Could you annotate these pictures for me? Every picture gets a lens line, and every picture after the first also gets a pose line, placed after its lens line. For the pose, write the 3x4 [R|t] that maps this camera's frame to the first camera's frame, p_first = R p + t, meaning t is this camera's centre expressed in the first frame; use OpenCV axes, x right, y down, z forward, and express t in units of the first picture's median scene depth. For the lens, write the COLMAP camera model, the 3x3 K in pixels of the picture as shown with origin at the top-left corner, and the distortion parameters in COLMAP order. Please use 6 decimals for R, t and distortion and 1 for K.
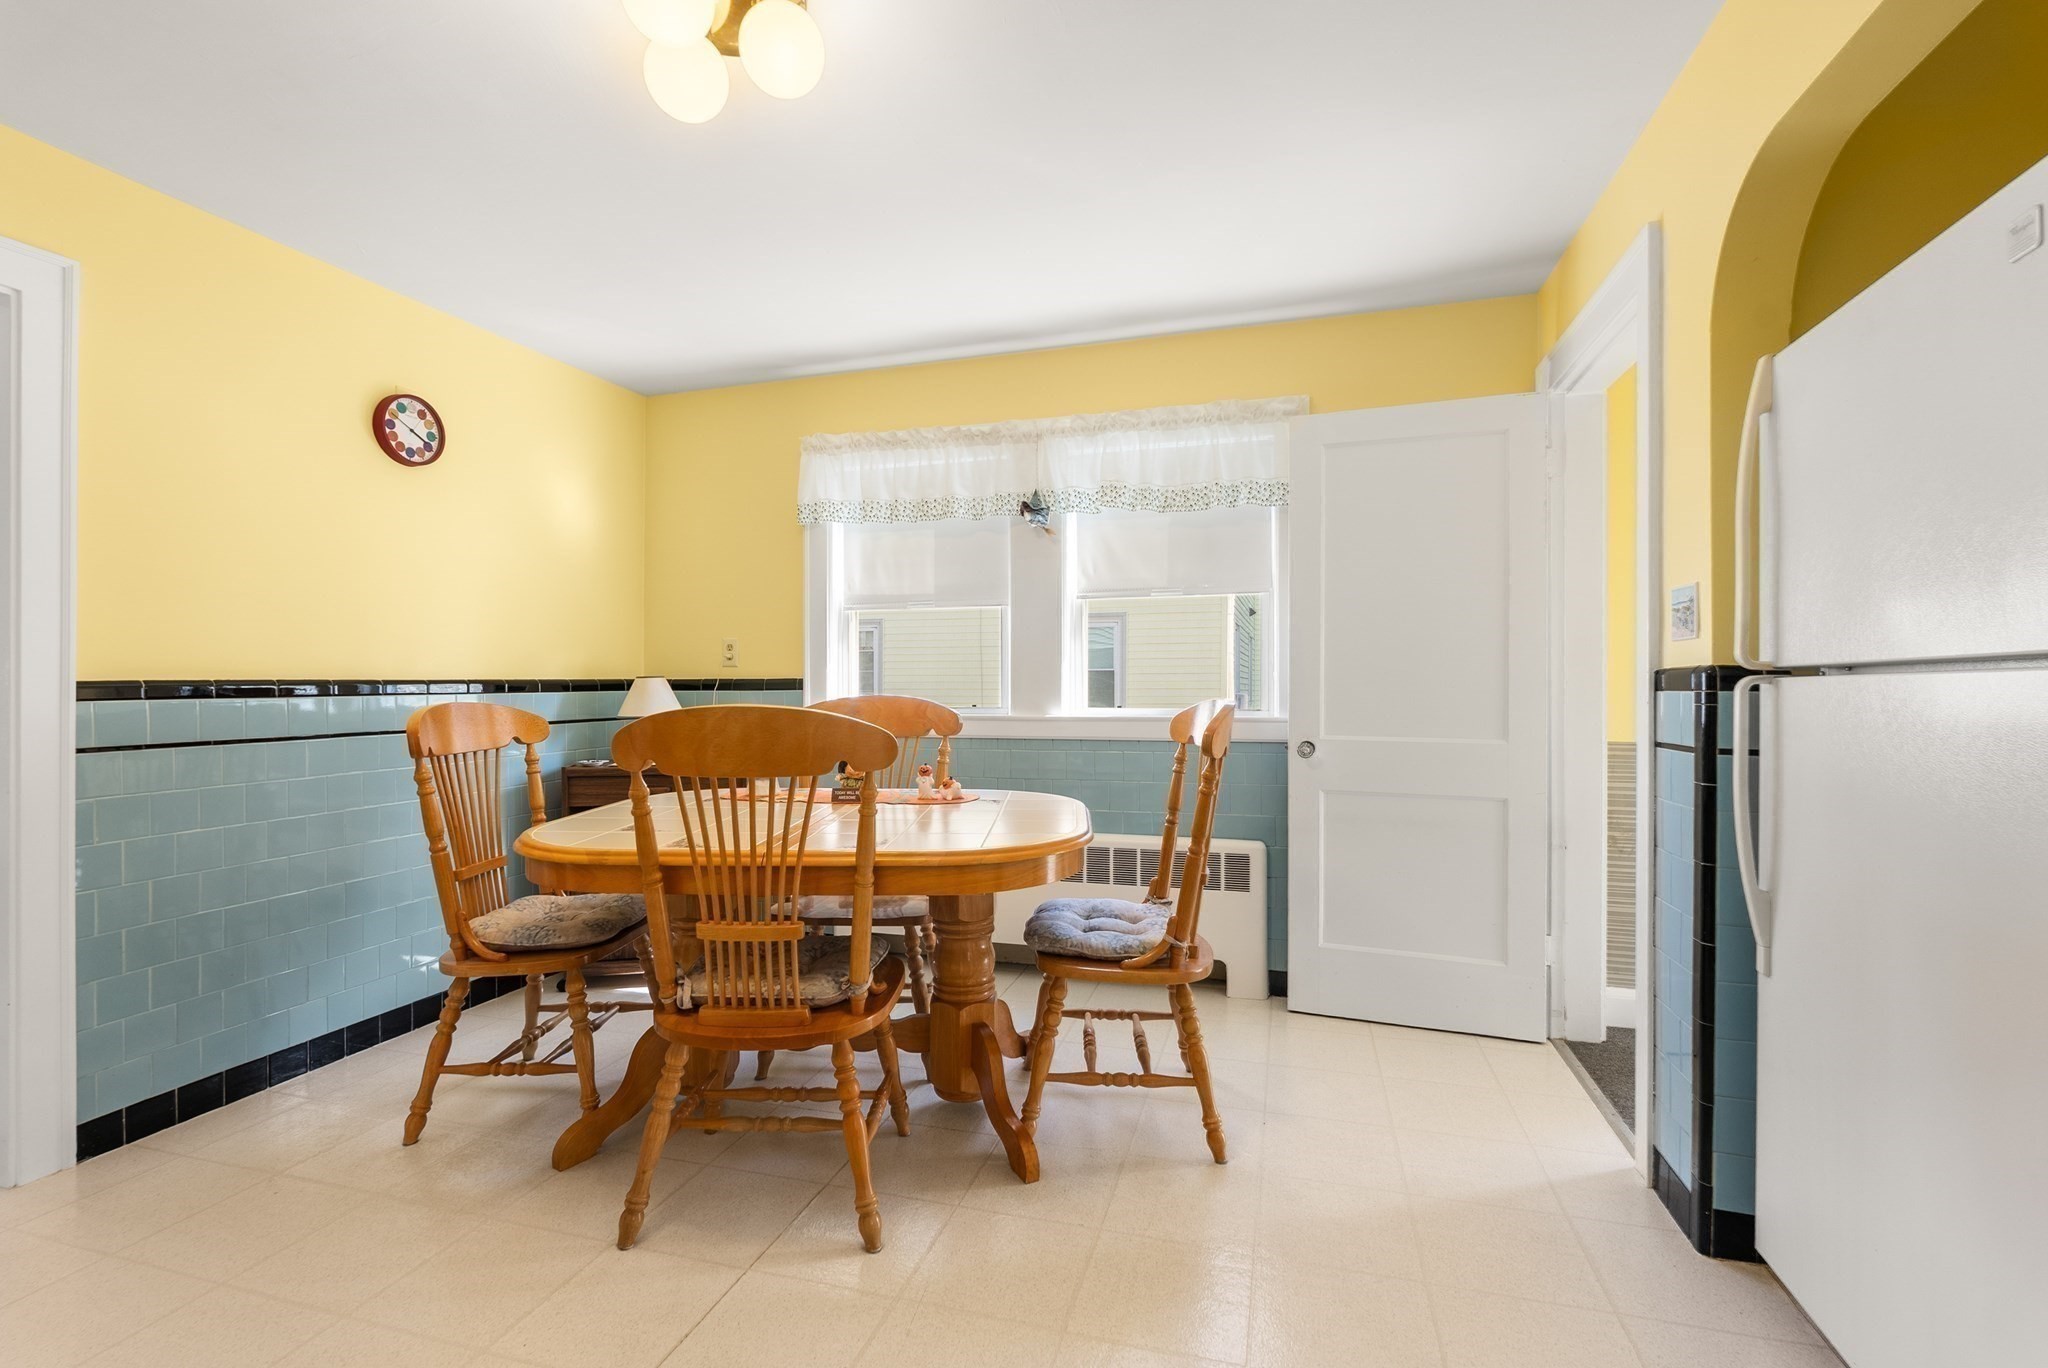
lens RADIAL K [[935.6, 0, 1021.3], [0, 935.6, 685.9], [0, 0, 1]] dist [-0.005607, 0.000247]
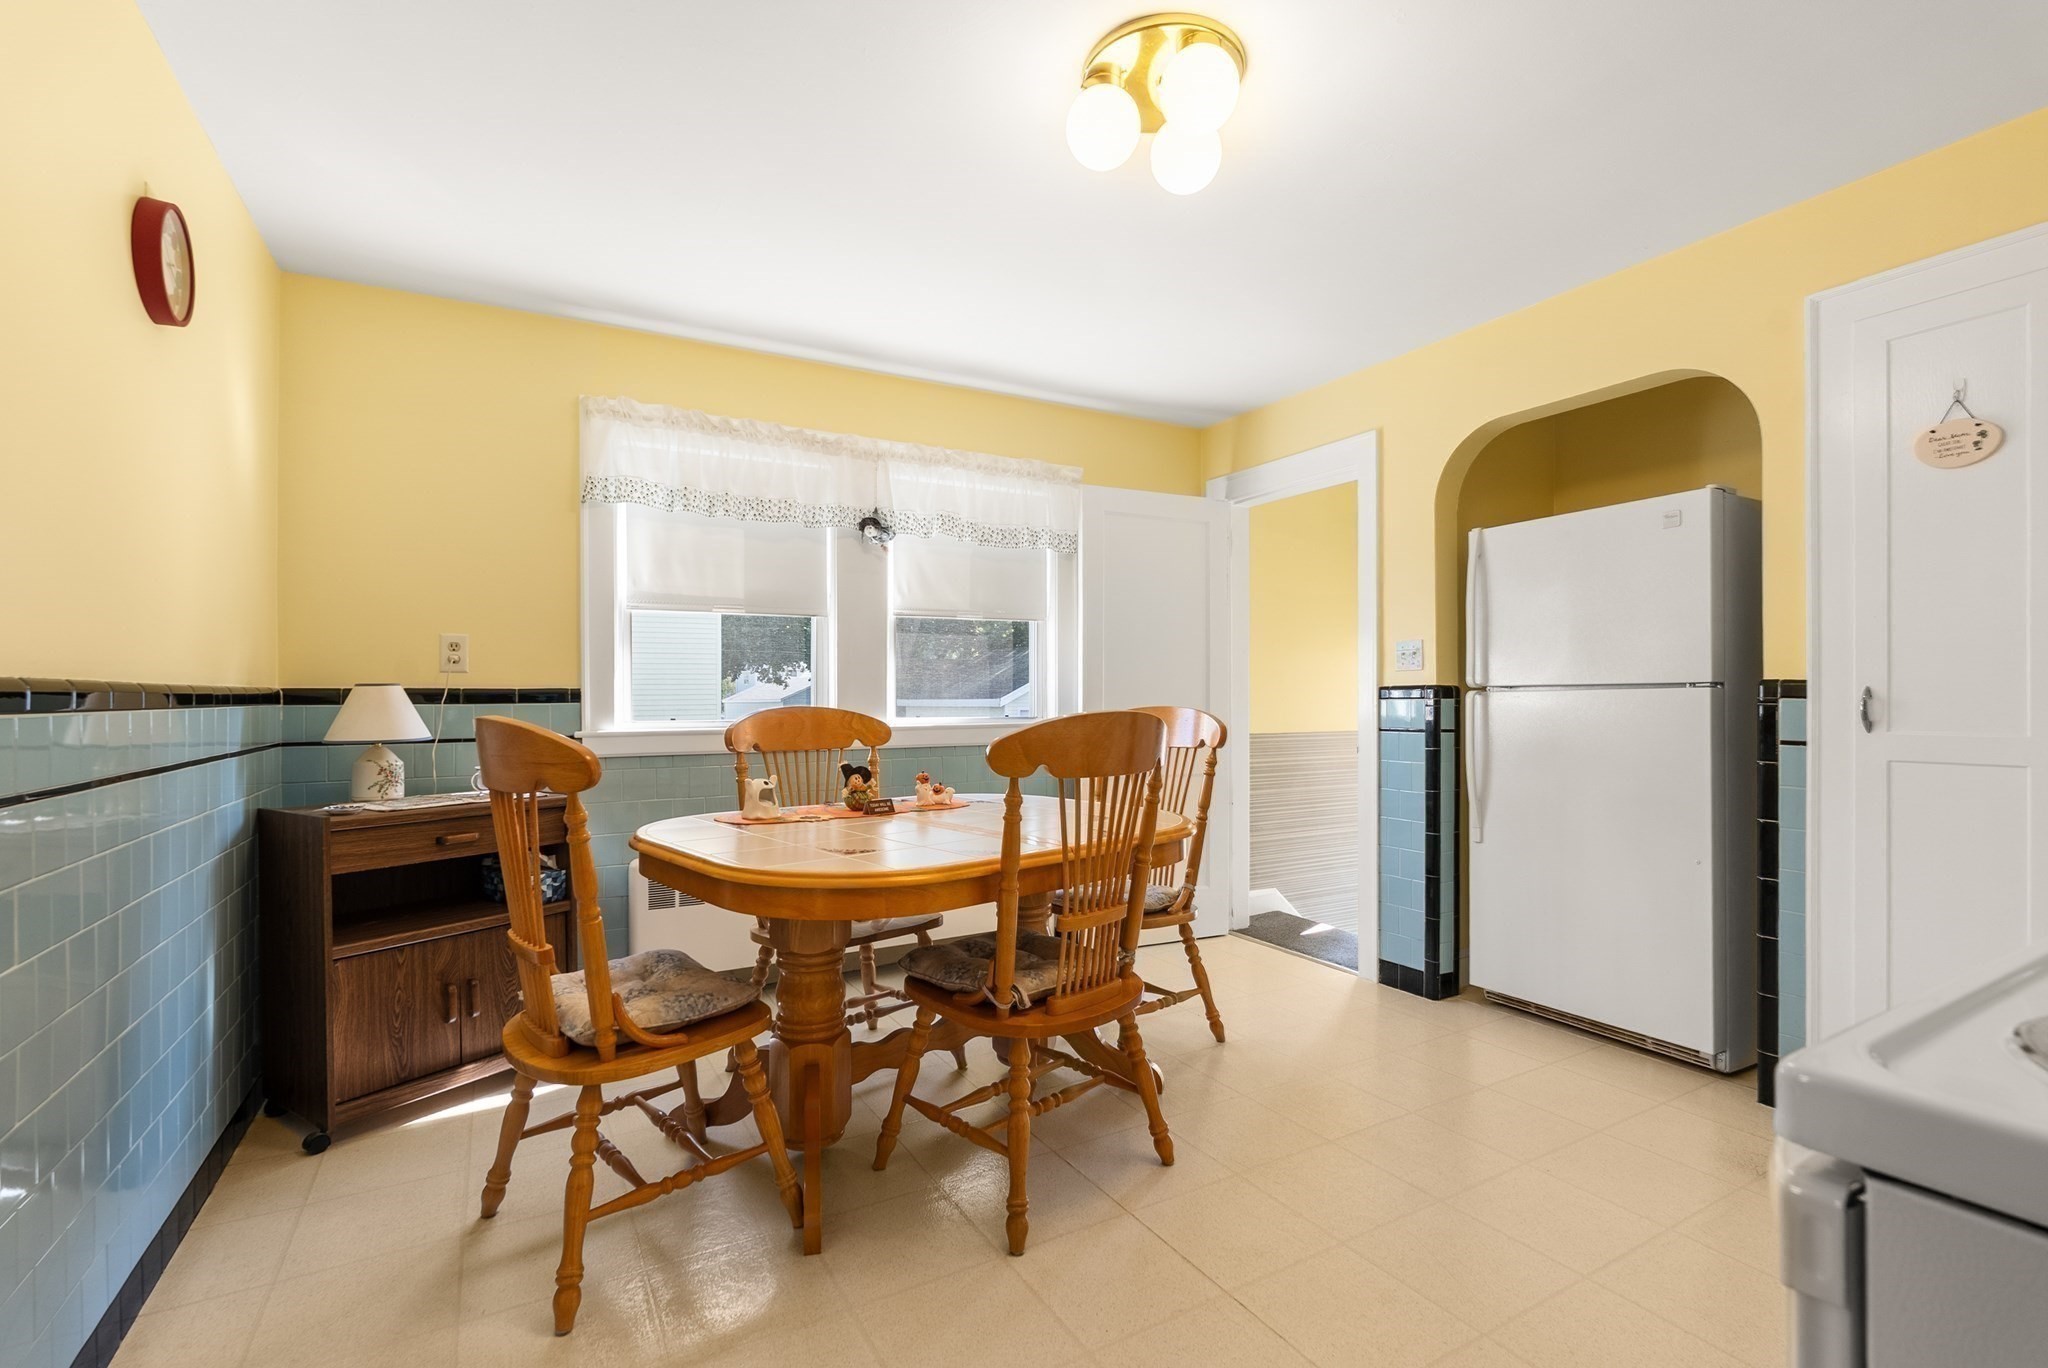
lens RADIAL K [[935.6, 0, 1057.5], [0, 935.6, 699.4], [0, 0, 1]] dist [-0.005607, 0.000247]
pose [[0.676004, 0.000329, 0.736897, -0.635743], [0.003029, 0.999990, -0.003225, 0.006402], [-0.736891, 0.004412, 0.675997, 0.162288]]
